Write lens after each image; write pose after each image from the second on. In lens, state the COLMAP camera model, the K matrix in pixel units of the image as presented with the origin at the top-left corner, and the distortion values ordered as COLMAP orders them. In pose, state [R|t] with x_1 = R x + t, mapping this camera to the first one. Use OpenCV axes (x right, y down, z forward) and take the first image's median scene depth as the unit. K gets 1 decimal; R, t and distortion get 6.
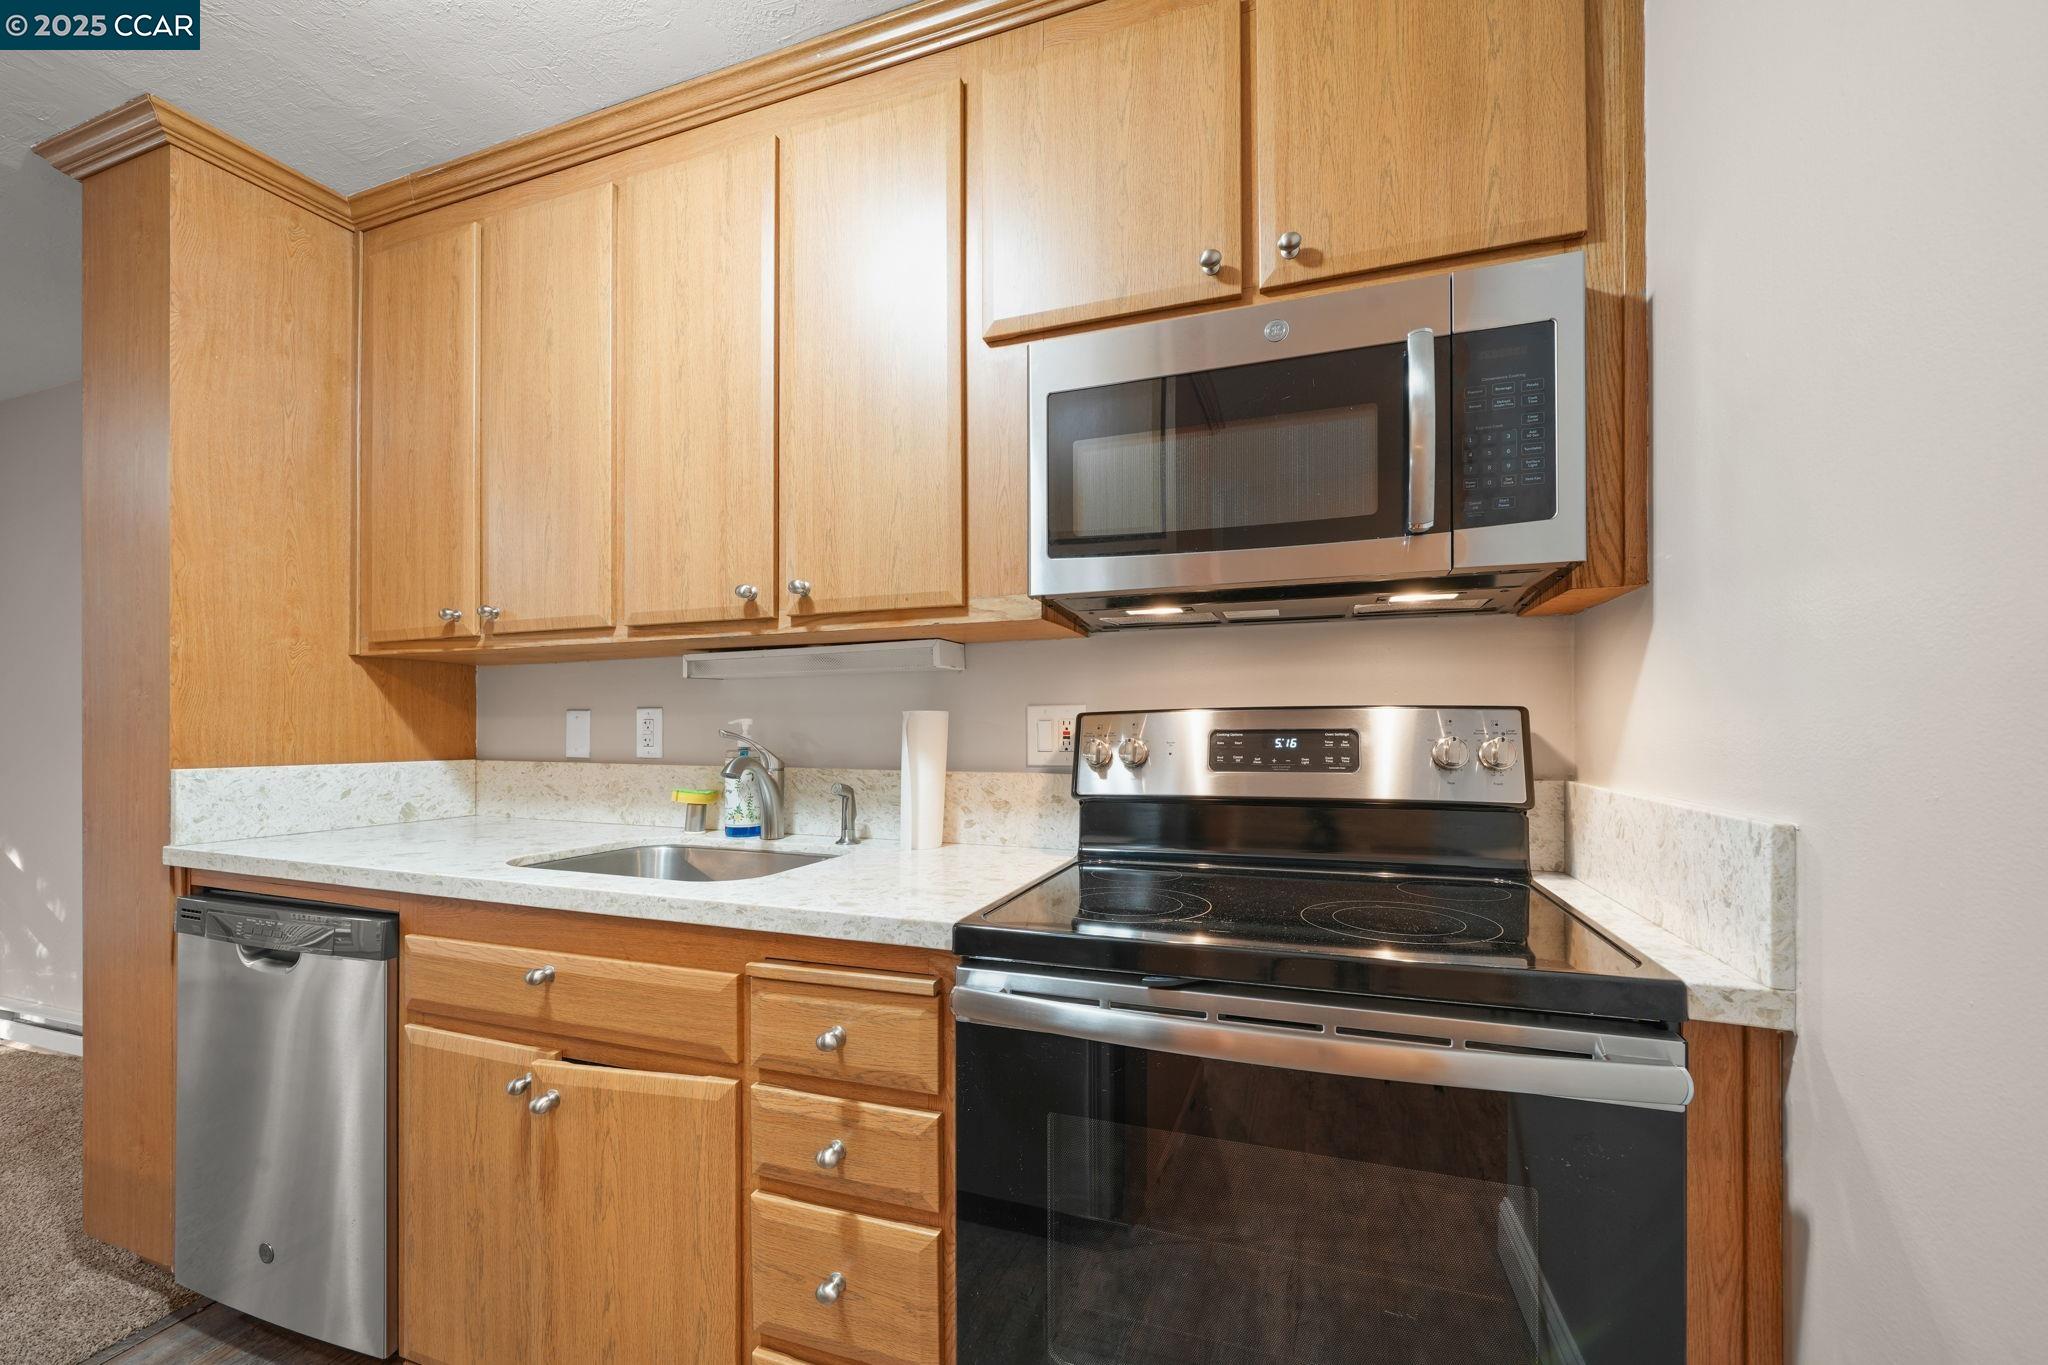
lens RADIAL K [[819.5, 0, 1016.2], [0, 819.5, 719.6], [0, 0, 1]] dist [-0.000960, 0.000012]
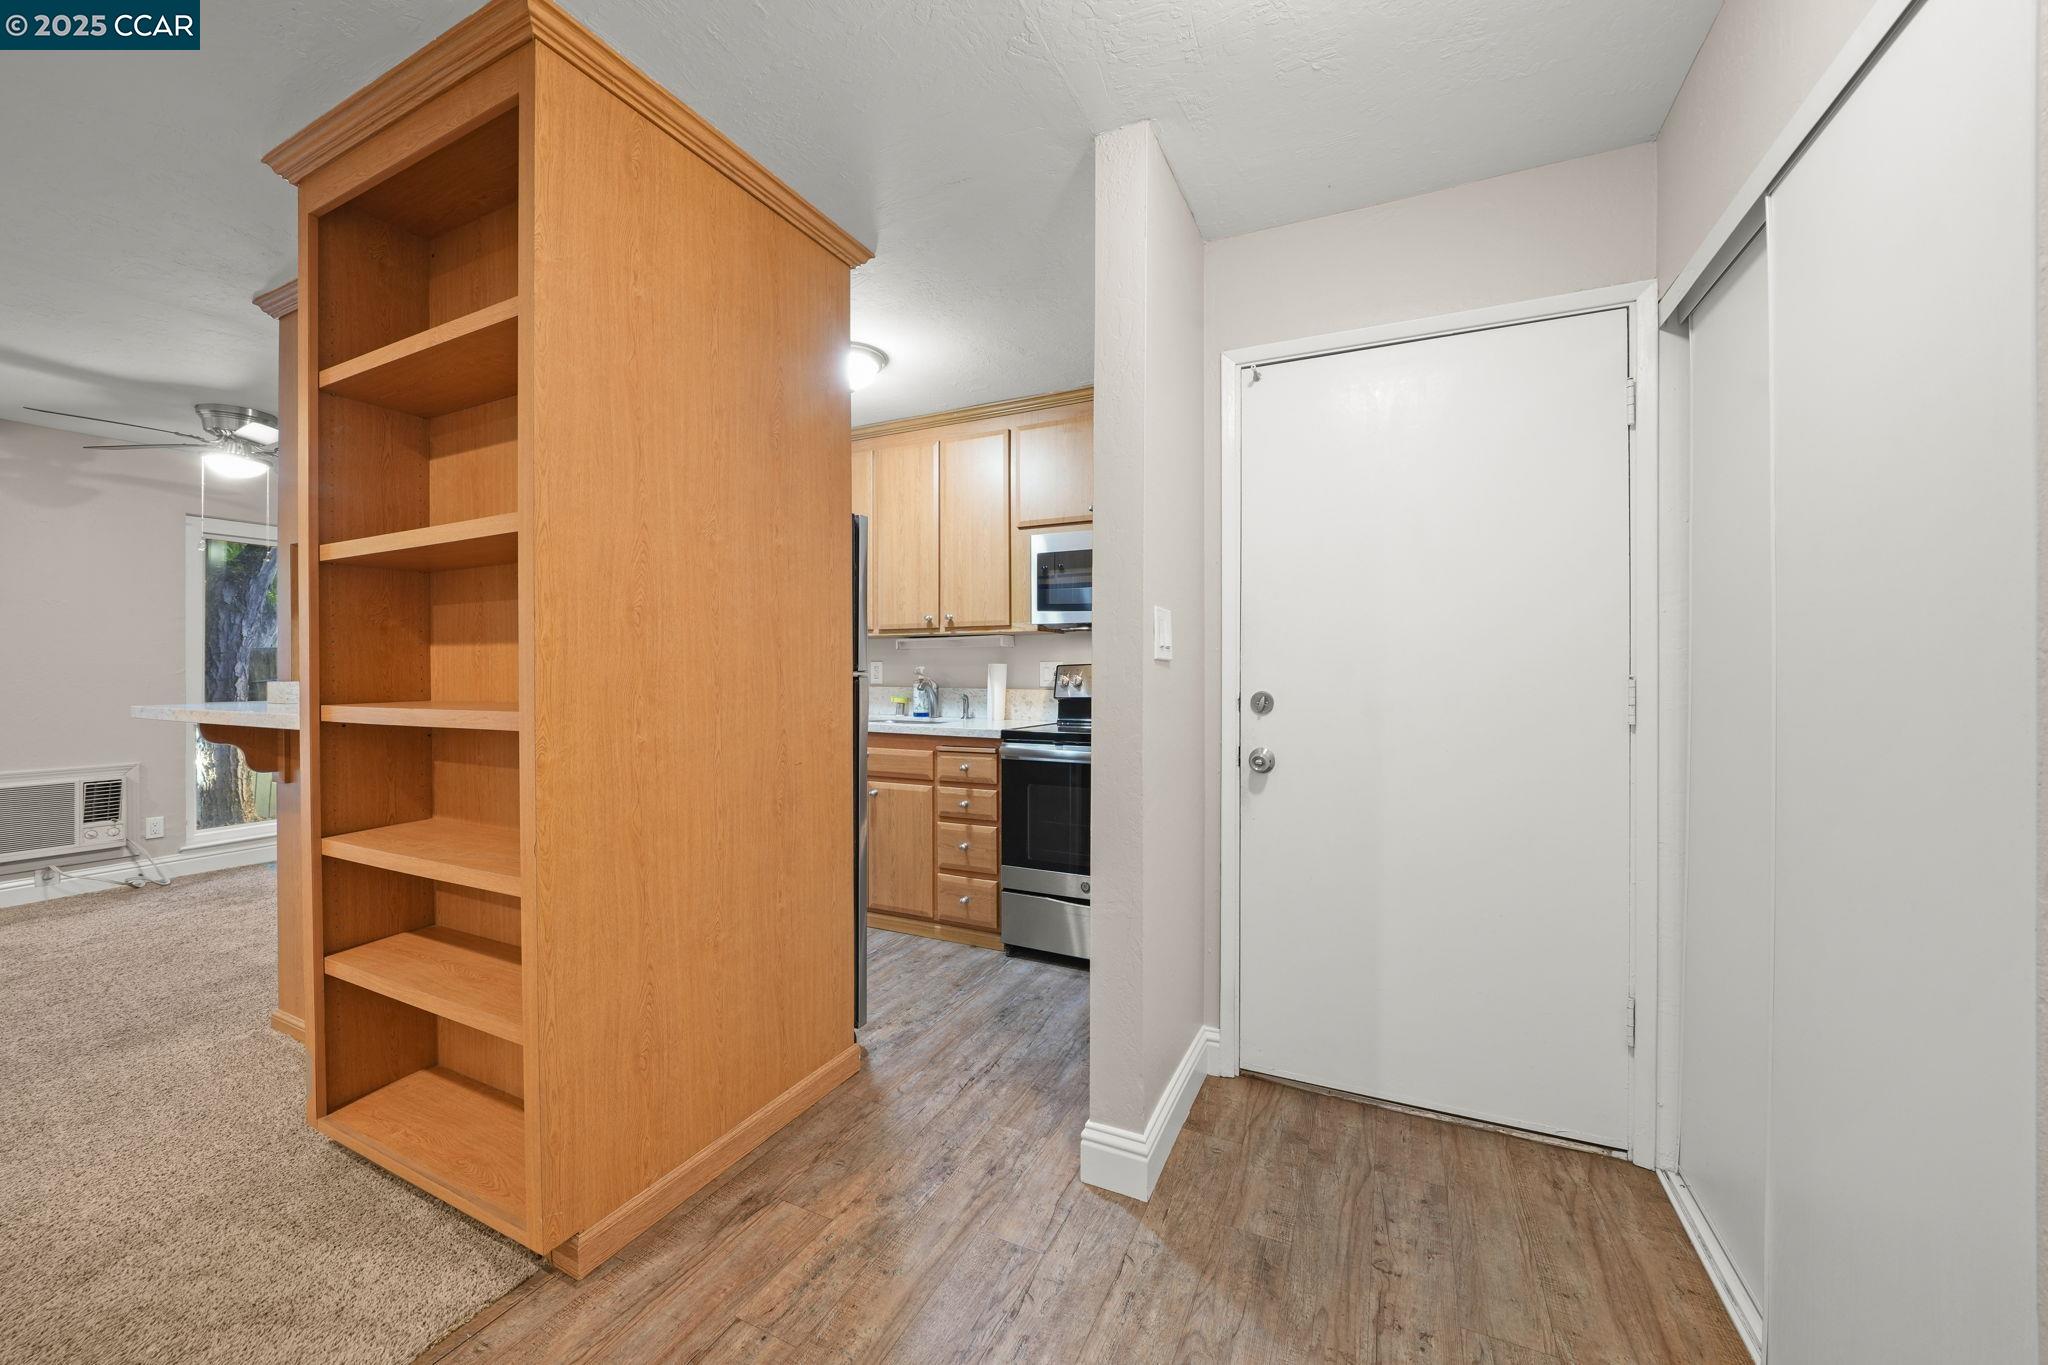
lens RADIAL K [[759.1, 0, 1032.4], [0, 759.1, 682.7], [0, 0, 1]] dist [-0.019133, 0.003047]
pose [[0.995589, 0.006080, -0.093622, 0.224042], [-0.003816, 0.999696, 0.024338, -0.011264], [0.093742, -0.023874, 0.995310, -1.356194]]
